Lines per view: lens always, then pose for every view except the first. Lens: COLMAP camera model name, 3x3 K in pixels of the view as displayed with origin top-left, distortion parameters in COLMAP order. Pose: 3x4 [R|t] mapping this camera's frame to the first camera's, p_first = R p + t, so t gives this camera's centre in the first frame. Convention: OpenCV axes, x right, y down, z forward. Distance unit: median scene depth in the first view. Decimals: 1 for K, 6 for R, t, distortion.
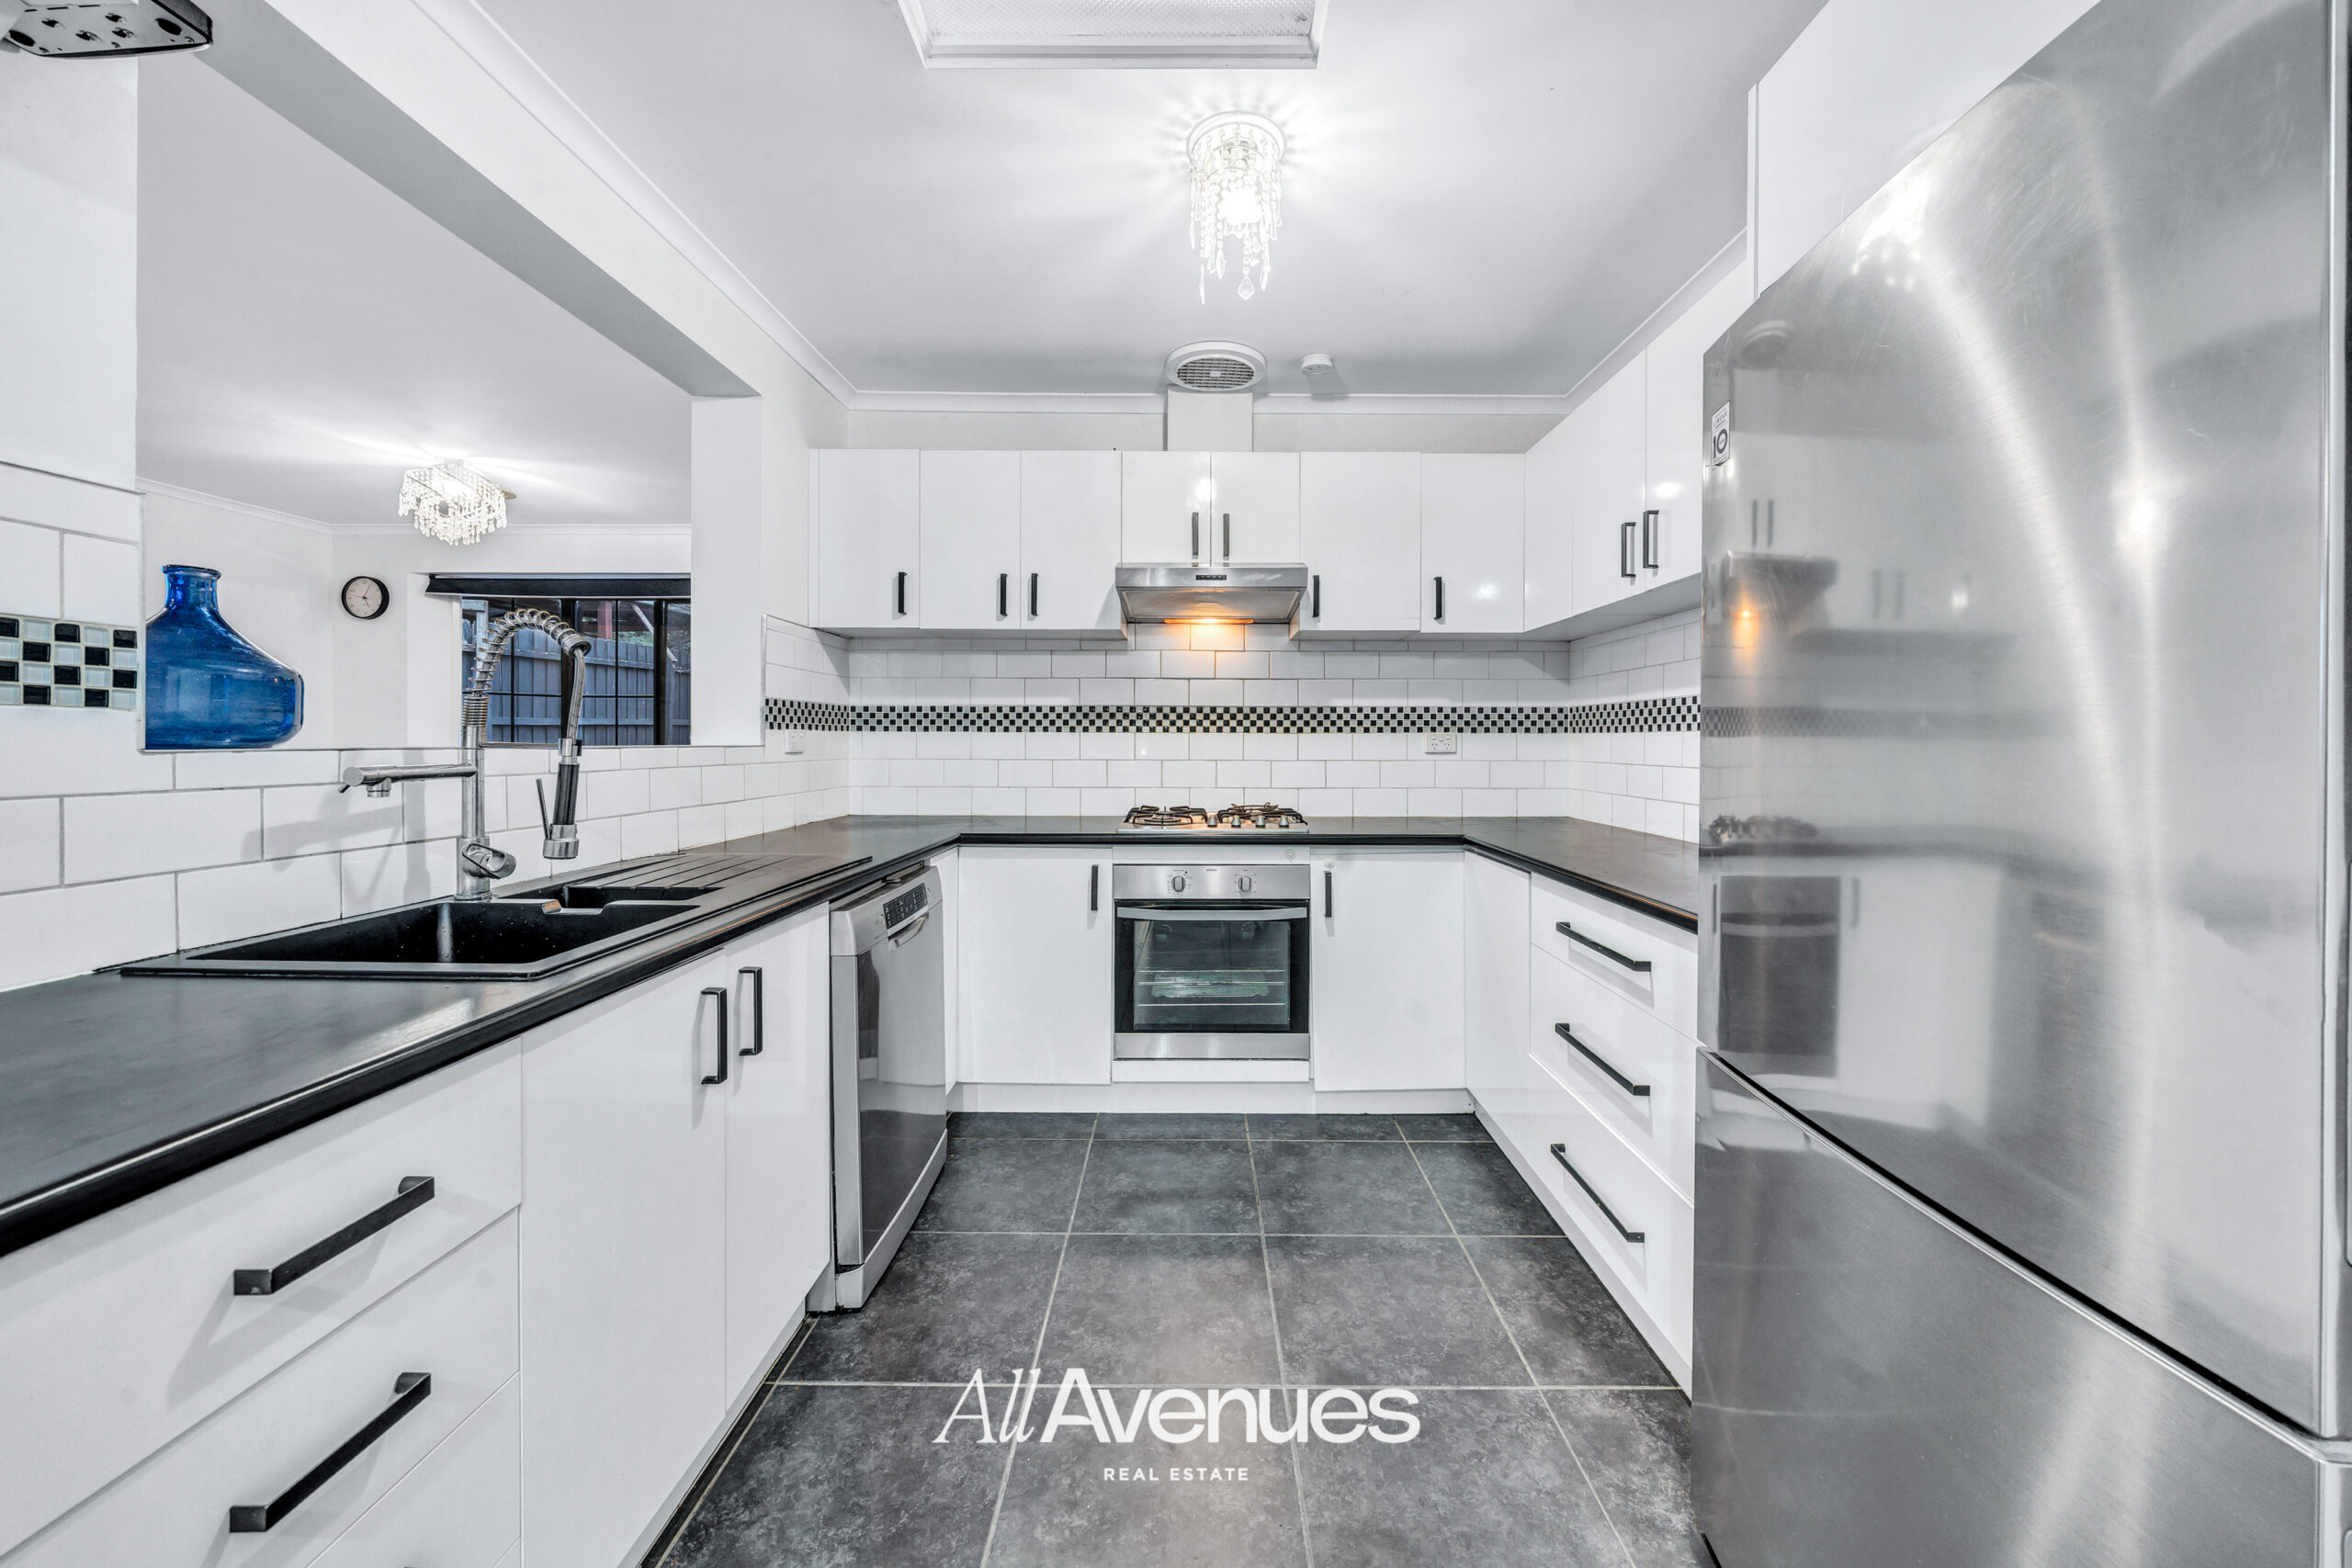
lens RADIAL K [[822.0, 0, 1185.8], [0, 822.0, 747.3], [0, 0, 1]] dist [-0.006173, -0.000200]
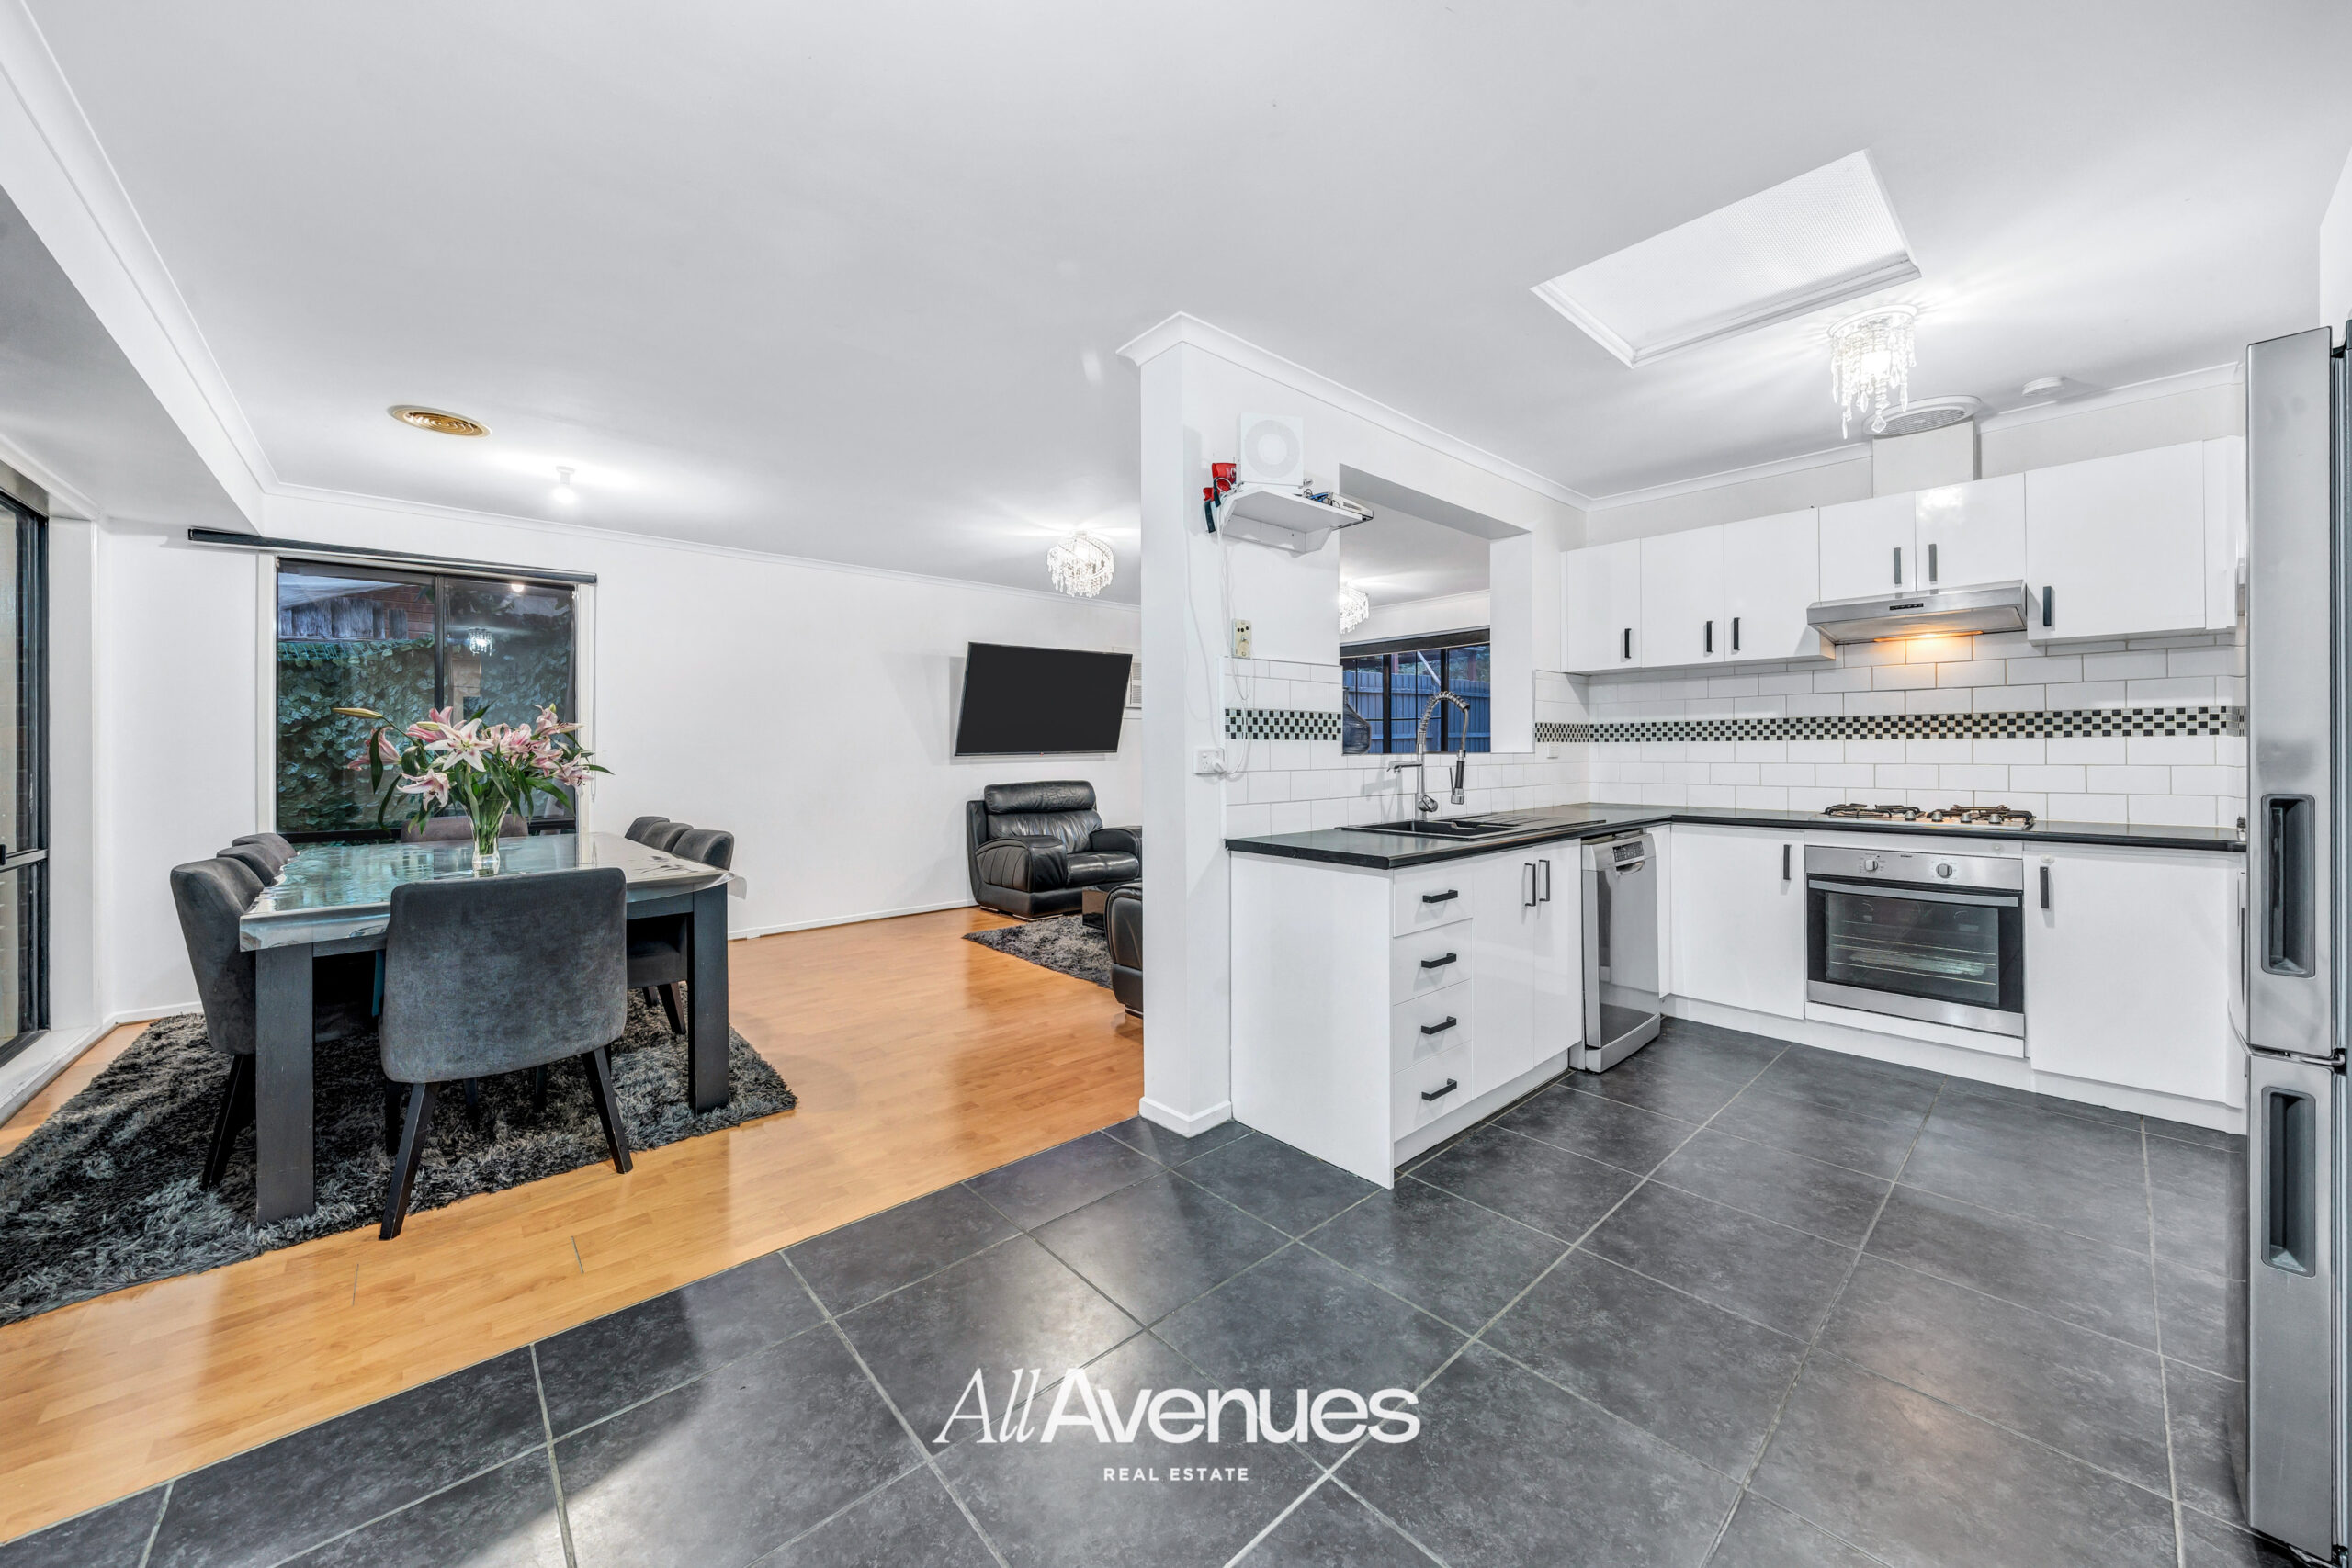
lens RADIAL K [[840.7, 0, 1188.1], [0, 840.7, 751.5], [0, 0, 1]] dist [-0.005324, 0.000117]
pose [[0.675700, -0.006655, -0.737146, 0.208238], [0.003069, 0.999976, -0.006215, 0.003545], [0.737170, 0.001937, 0.675704, -0.535481]]
